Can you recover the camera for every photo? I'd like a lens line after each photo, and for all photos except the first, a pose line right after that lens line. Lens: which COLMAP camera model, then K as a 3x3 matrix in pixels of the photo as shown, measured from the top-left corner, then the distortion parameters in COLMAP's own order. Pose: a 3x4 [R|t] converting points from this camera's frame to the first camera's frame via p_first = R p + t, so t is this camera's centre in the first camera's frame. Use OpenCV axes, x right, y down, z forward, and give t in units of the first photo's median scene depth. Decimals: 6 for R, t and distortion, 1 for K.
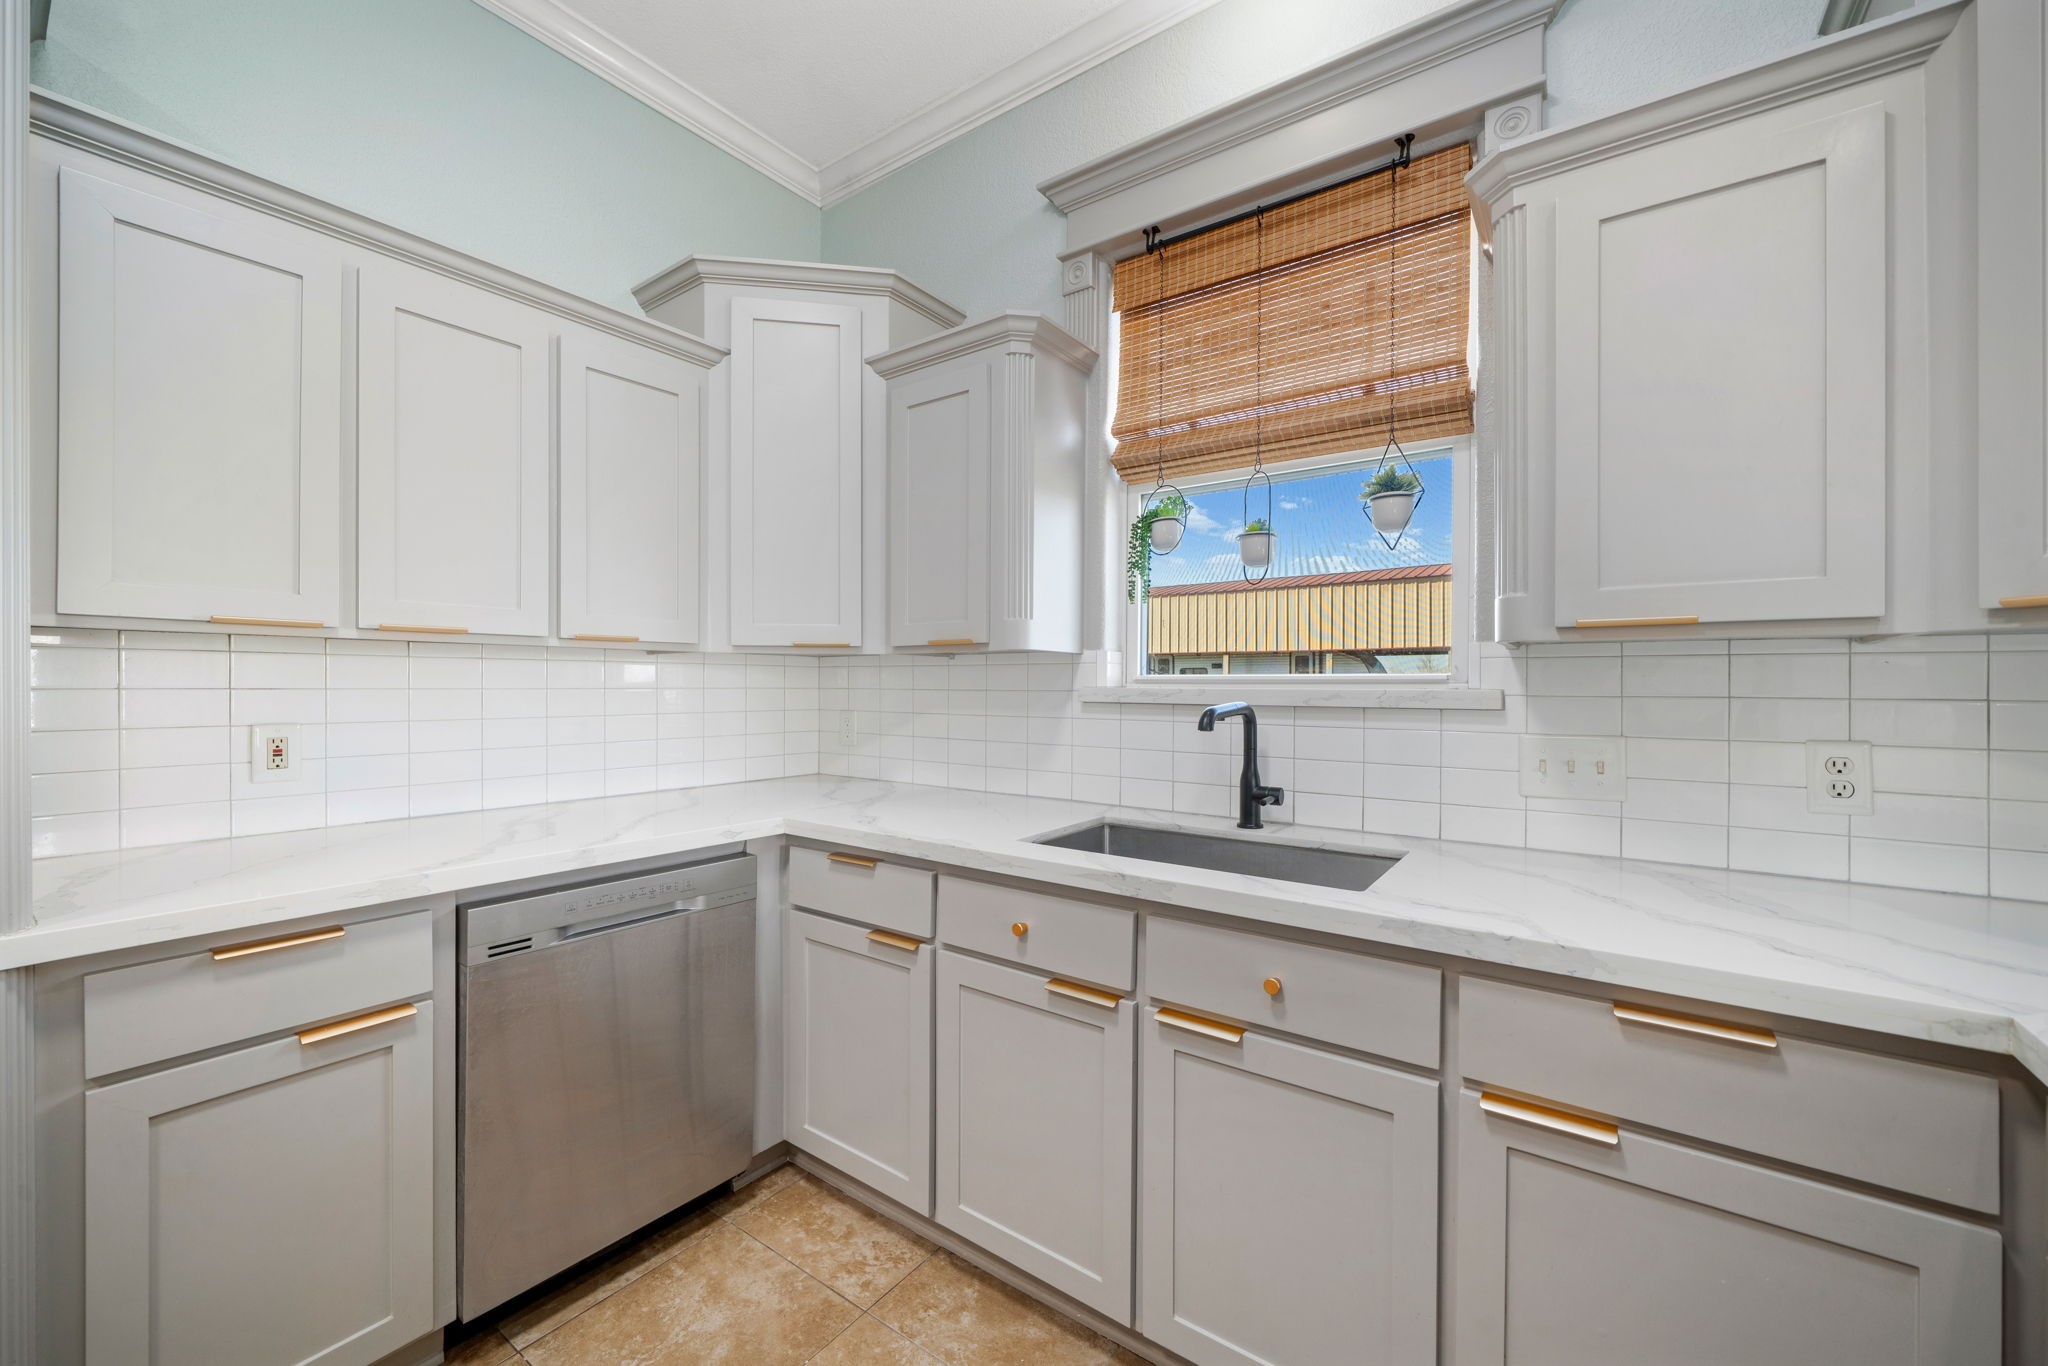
lens RADIAL K [[803.7, 0, 1024.0], [0, 803.7, 683.0], [0, 0, 1]] dist [0.000512, -0.000007]
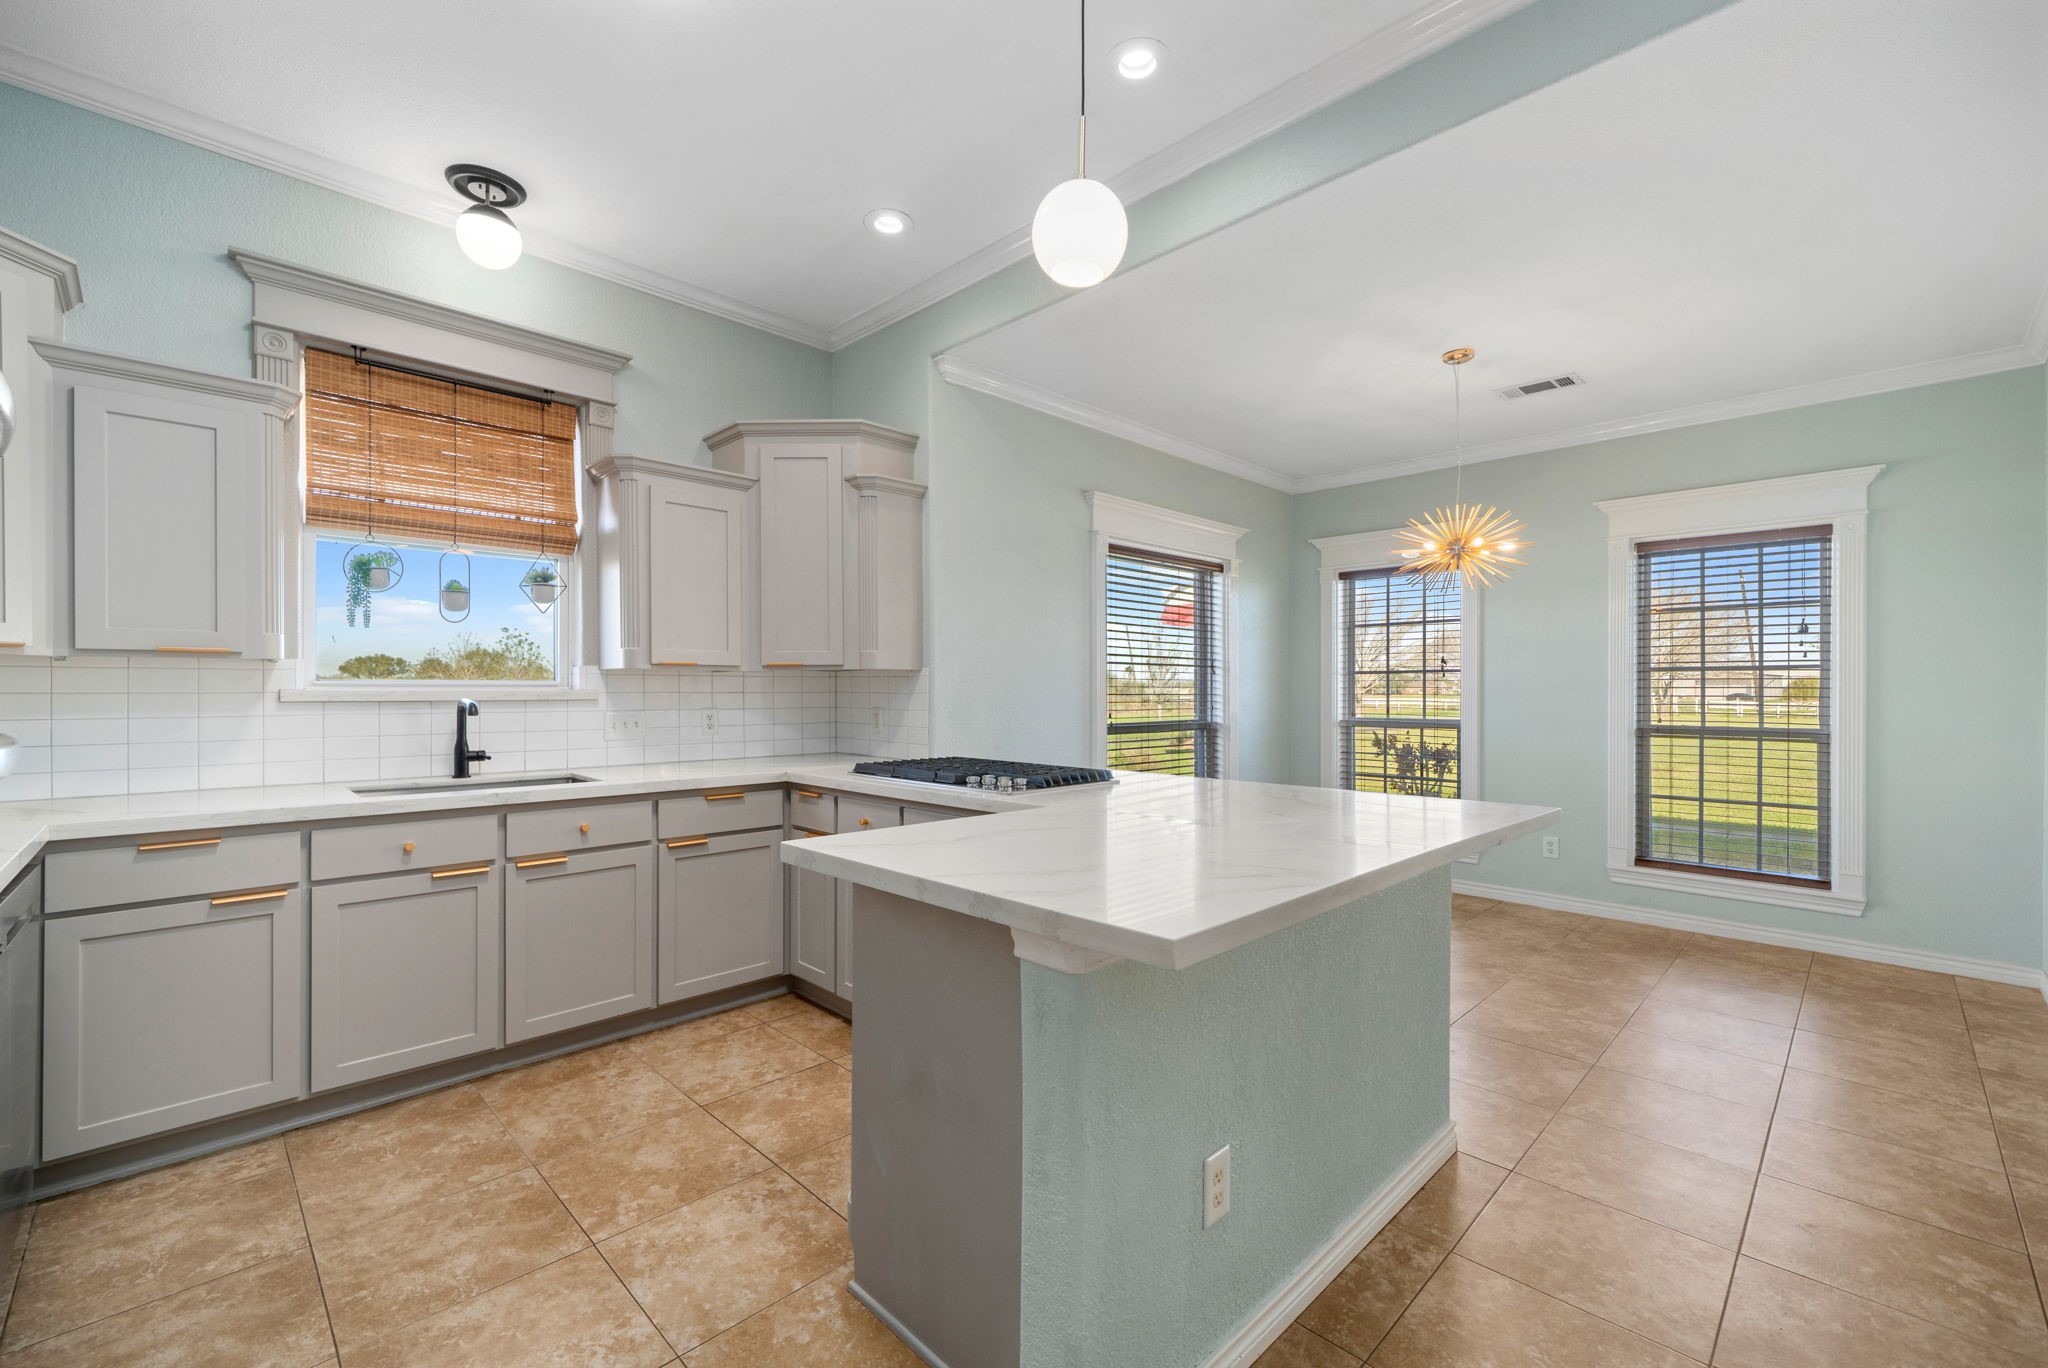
lens RADIAL K [[877.5, 0, 1024.0], [0, 877.5, 684.0], [0, 0, 1]] dist [-0.001150, -0.000112]
pose [[0.147734, 0.002853, 0.989023, -1.309688], [-0.000300, 0.999996, -0.002840, -0.000670], [-0.989027, 0.000123, 0.147734, -0.361661]]
